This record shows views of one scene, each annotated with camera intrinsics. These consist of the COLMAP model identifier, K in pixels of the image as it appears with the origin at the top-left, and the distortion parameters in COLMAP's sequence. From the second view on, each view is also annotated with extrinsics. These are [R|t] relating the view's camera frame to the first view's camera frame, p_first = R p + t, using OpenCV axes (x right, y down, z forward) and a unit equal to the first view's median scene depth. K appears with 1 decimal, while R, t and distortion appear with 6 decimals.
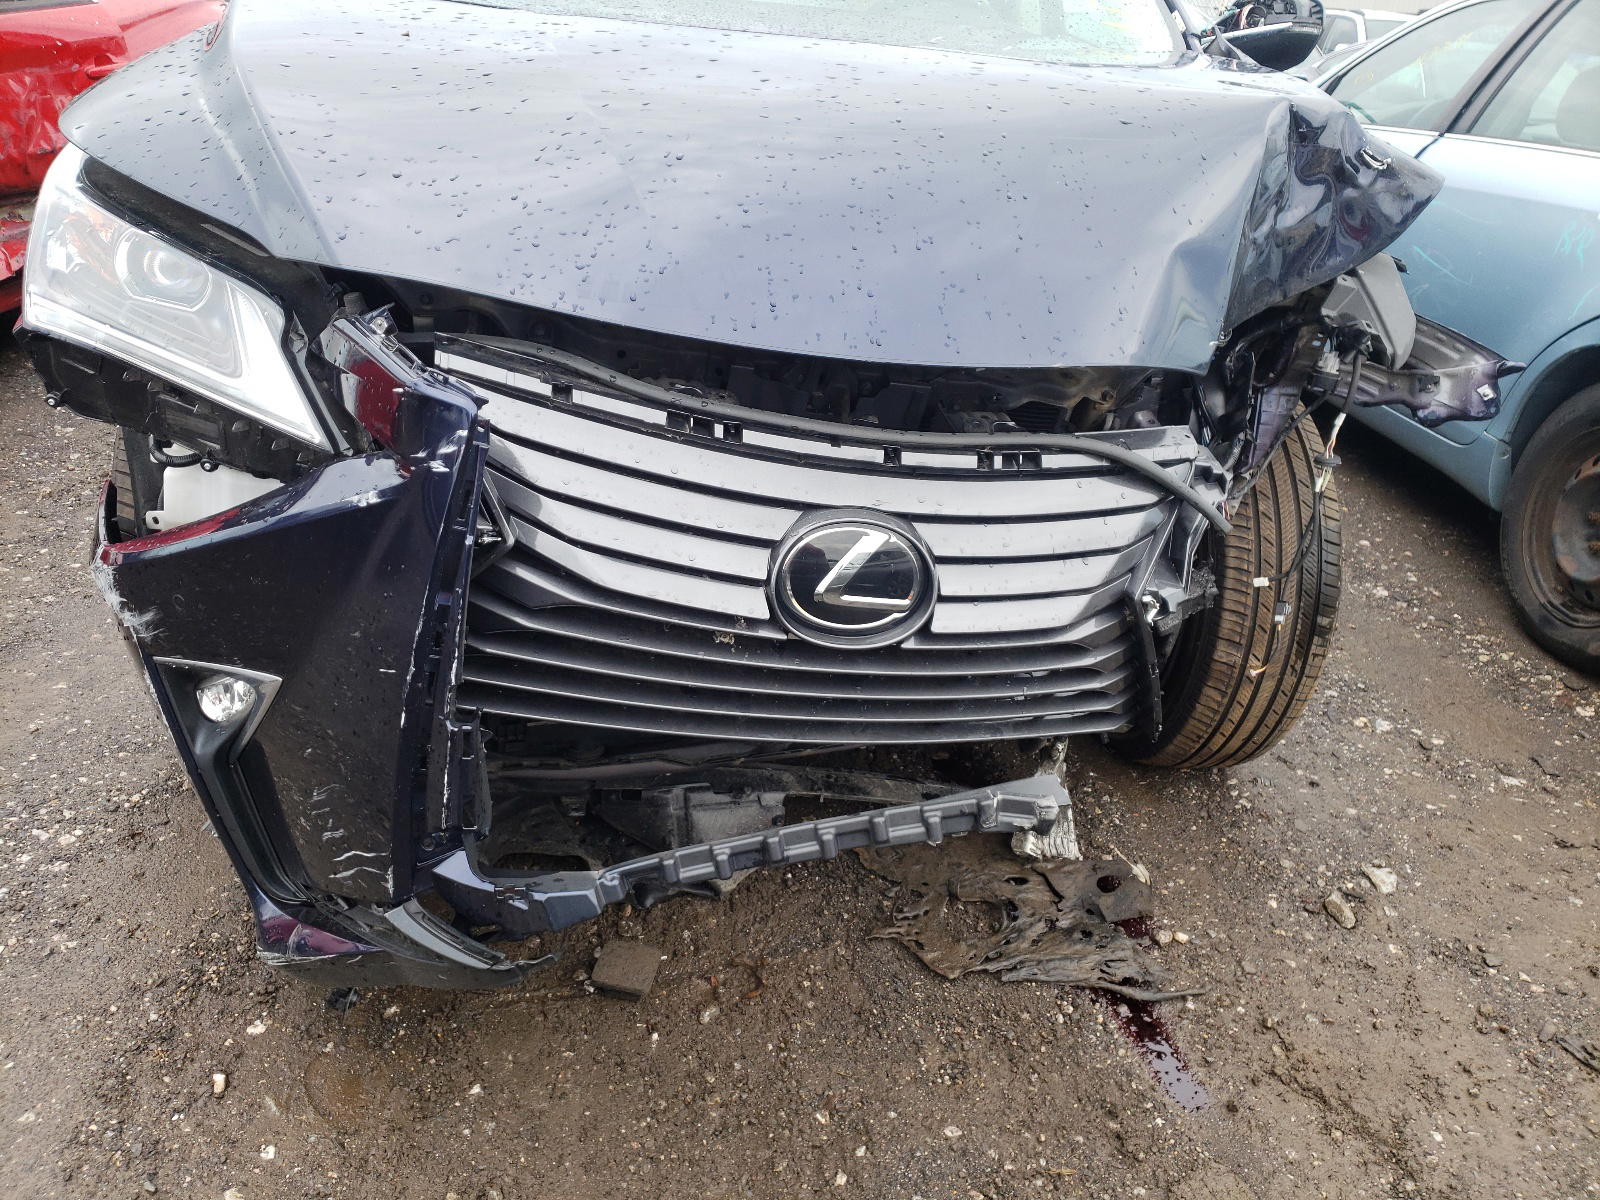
lens RADIAL K [[1208.1, 0, 800.0], [0, 1208.1, 600.0], [0, 0, 1]] dist [0.055693, -0.002154]
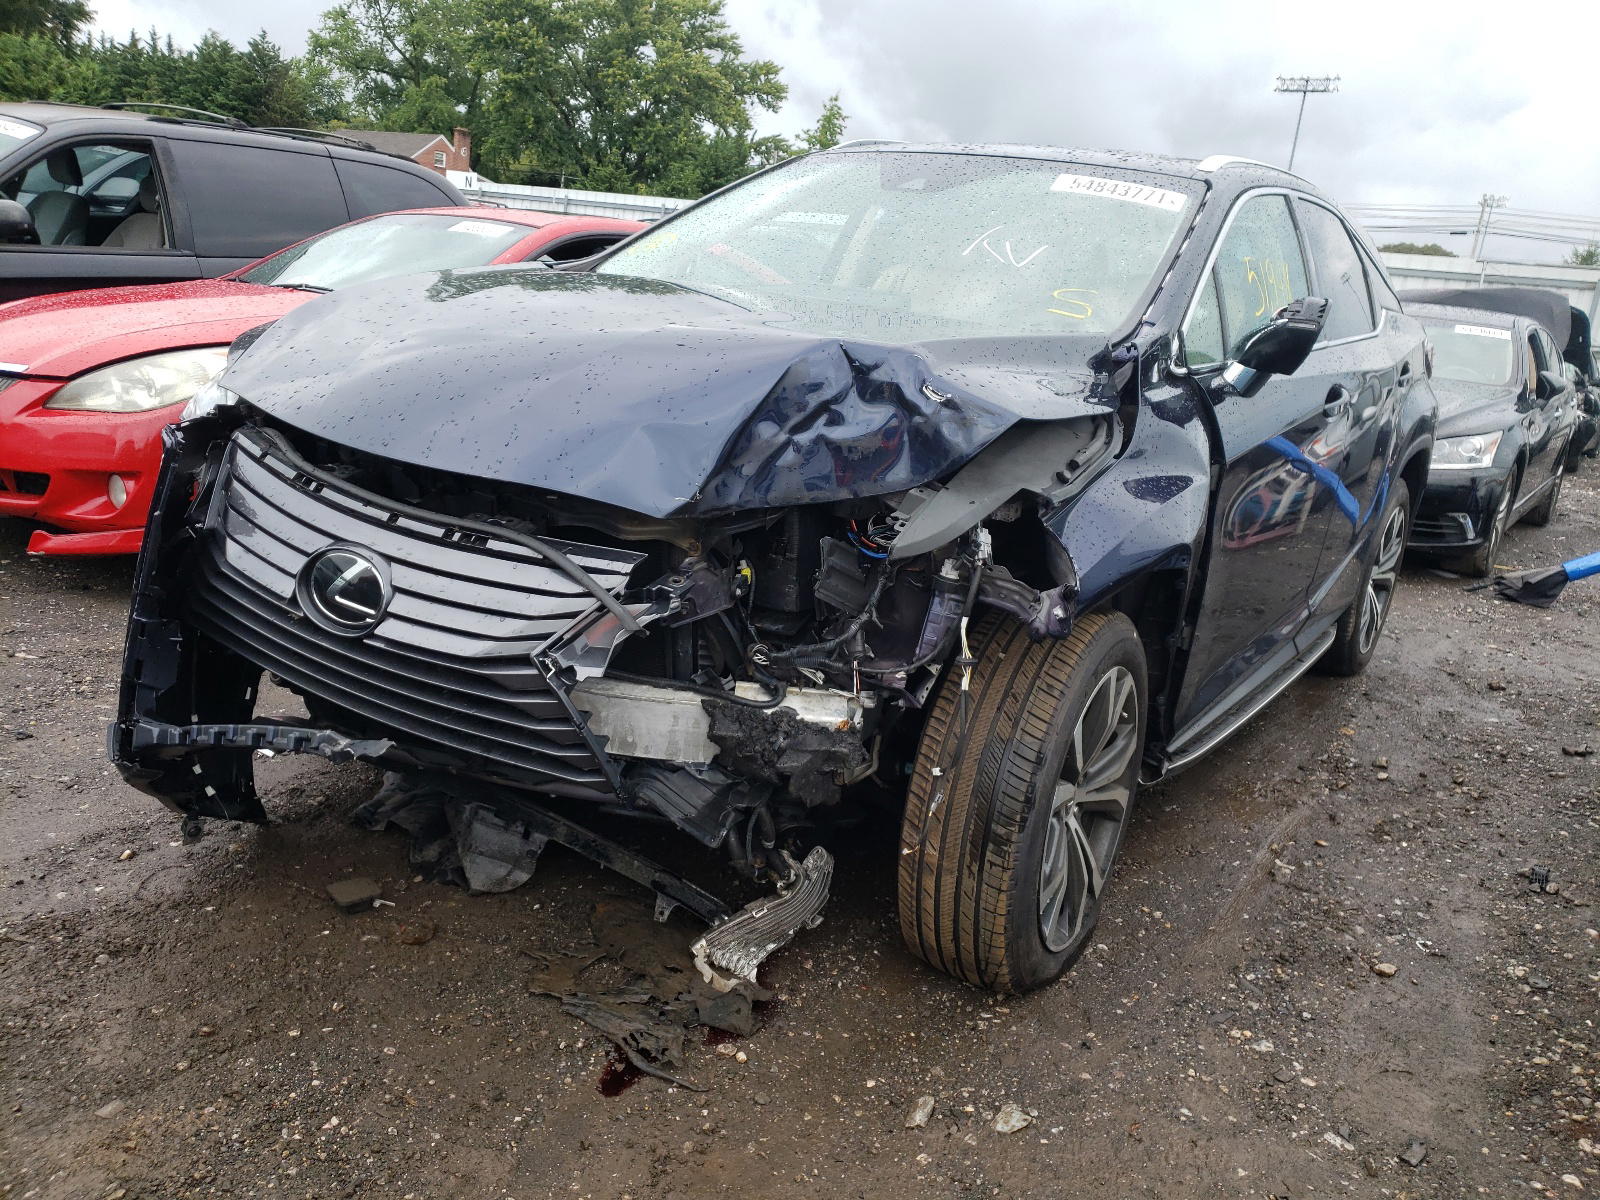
lens RADIAL K [[1208.1, 0, 800.0], [0, 1208.1, 600.0], [0, 0, 1]] dist [0.055693, -0.002154]
pose [[0.795952, 0.153866, -0.585478, 1.380035], [-0.293100, 0.944189, -0.150330, 0.059553], [0.529672, 0.291259, 0.796628, 0.061879]]
